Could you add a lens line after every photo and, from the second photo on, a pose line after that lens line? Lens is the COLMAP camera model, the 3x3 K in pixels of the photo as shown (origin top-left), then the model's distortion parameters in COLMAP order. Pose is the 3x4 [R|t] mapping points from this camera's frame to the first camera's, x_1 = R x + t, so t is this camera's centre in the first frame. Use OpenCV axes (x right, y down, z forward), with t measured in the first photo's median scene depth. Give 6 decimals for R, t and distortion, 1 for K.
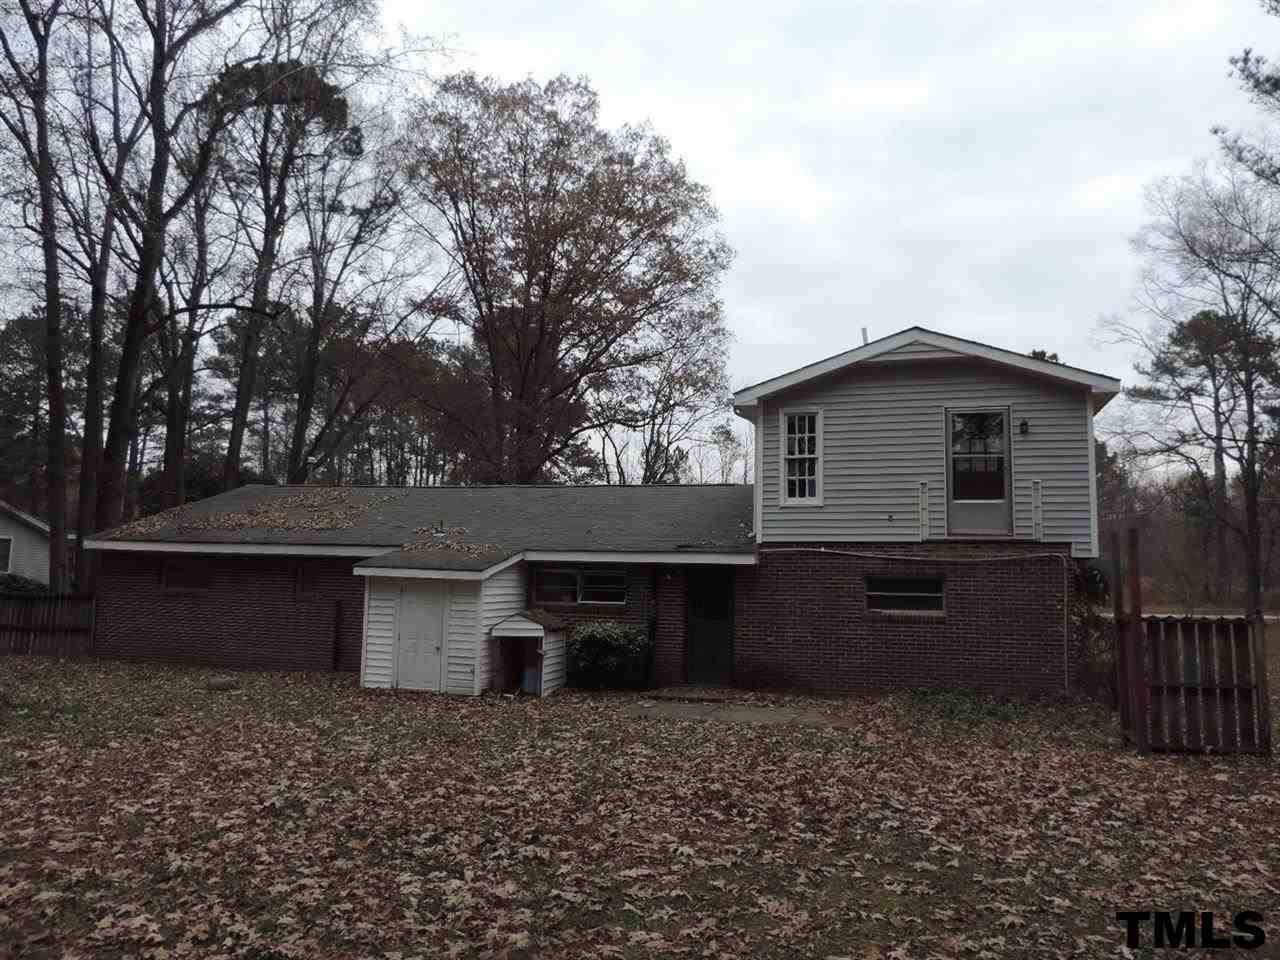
lens RADIAL K [[939.5, 0, 640.0], [0, 939.5, 480.0], [0, 0, 1]] dist [0.004184, 0.001552]
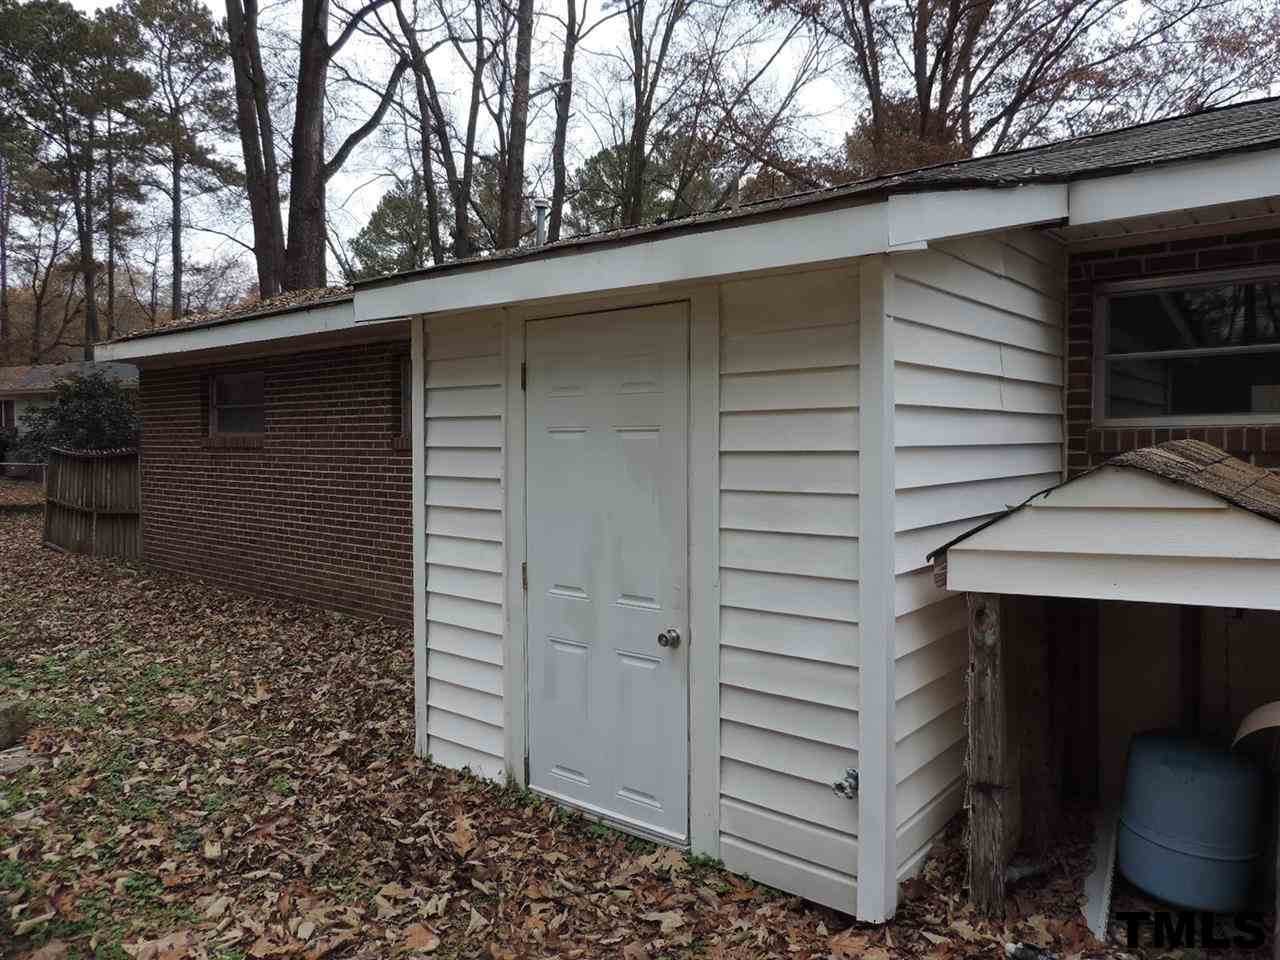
lens RADIAL K [[939.5, 0, 640.0], [0, 939.5, 480.0], [0, 0, 1]] dist [0.004184, 0.001552]
pose [[0.918407, -0.013321, -0.395412, -0.138366], [0.064160, 0.991218, 0.115629, 0.119351], [0.390399, -0.131564, 0.911197, 0.805295]]
